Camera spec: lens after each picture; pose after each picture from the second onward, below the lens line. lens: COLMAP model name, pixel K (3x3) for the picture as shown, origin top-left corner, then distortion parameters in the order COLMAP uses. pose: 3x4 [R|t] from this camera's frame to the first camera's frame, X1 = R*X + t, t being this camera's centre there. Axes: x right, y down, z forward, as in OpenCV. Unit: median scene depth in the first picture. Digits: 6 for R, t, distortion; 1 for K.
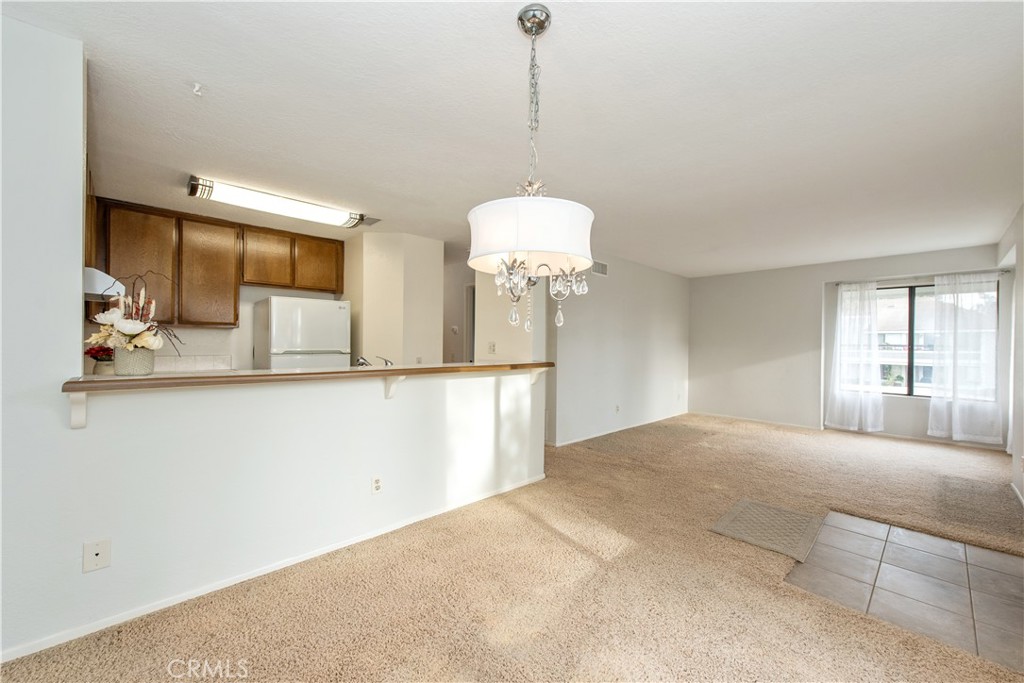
lens RADIAL K [[404.0, 0, 521.9], [0, 404.0, 345.3], [0, 0, 1]] dist [0.012064, 0.000053]
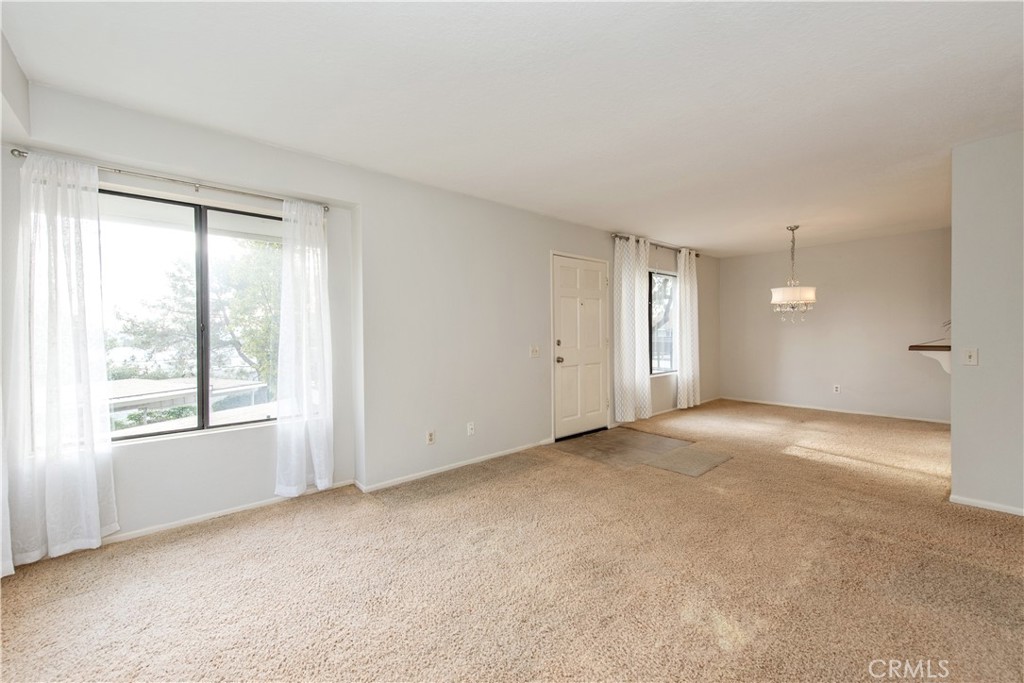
lens RADIAL K [[412.0, 0, 524.7], [0, 412.0, 339.9], [0, 0, 1]] dist [-0.000398, -0.000134]
pose [[-0.998747, -0.005501, 0.049736, 0.793502], [-0.004016, 0.999545, 0.029896, 0.005446], [-0.049877, 0.029659, -0.998315, 1.747819]]
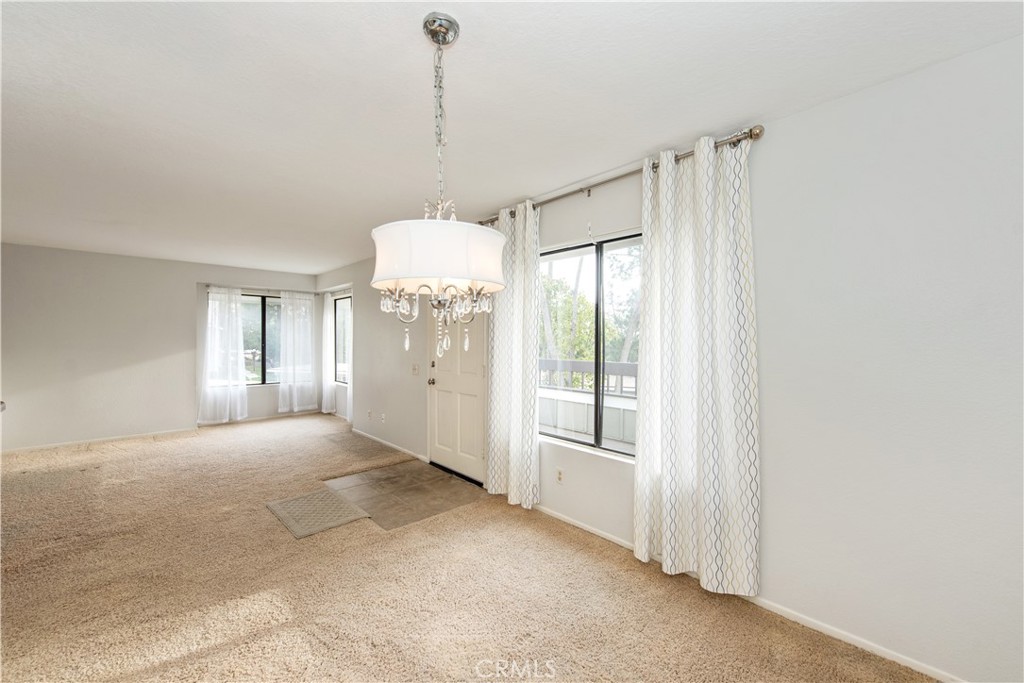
lens RADIAL K [[399.8, 0, 511.6], [0, 399.8, 347.3], [0, 0, 1]] dist [0.000784, -0.000007]
pose [[0.018613, -0.030444, 0.999363, -0.359770], [0.003842, 0.999531, 0.030377, -0.032805], [-0.999819, 0.003274, 0.018721, 0.322029]]
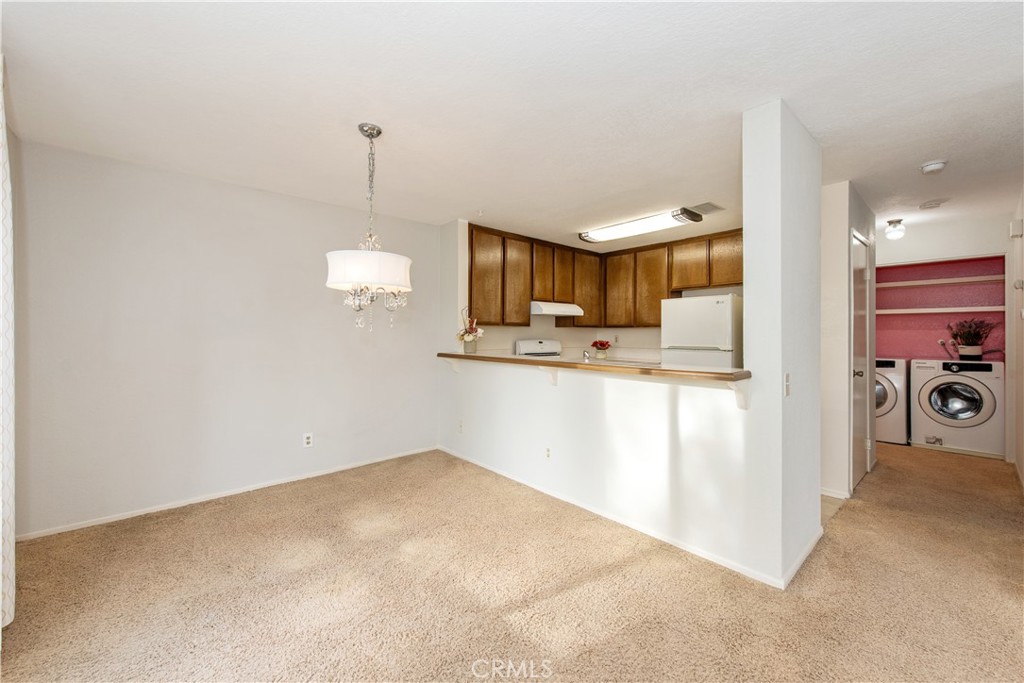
lens RADIAL K [[401.1, 0, 509.8], [0, 401.1, 331.0], [0, 0, 1]] dist [0.000705, 0.000046]
pose [[-0.051589, -0.016006, -0.998540, 0.594994], [-0.009089, 0.999838, -0.015557, -0.006311], [0.998627, 0.008273, -0.051726, 0.634136]]
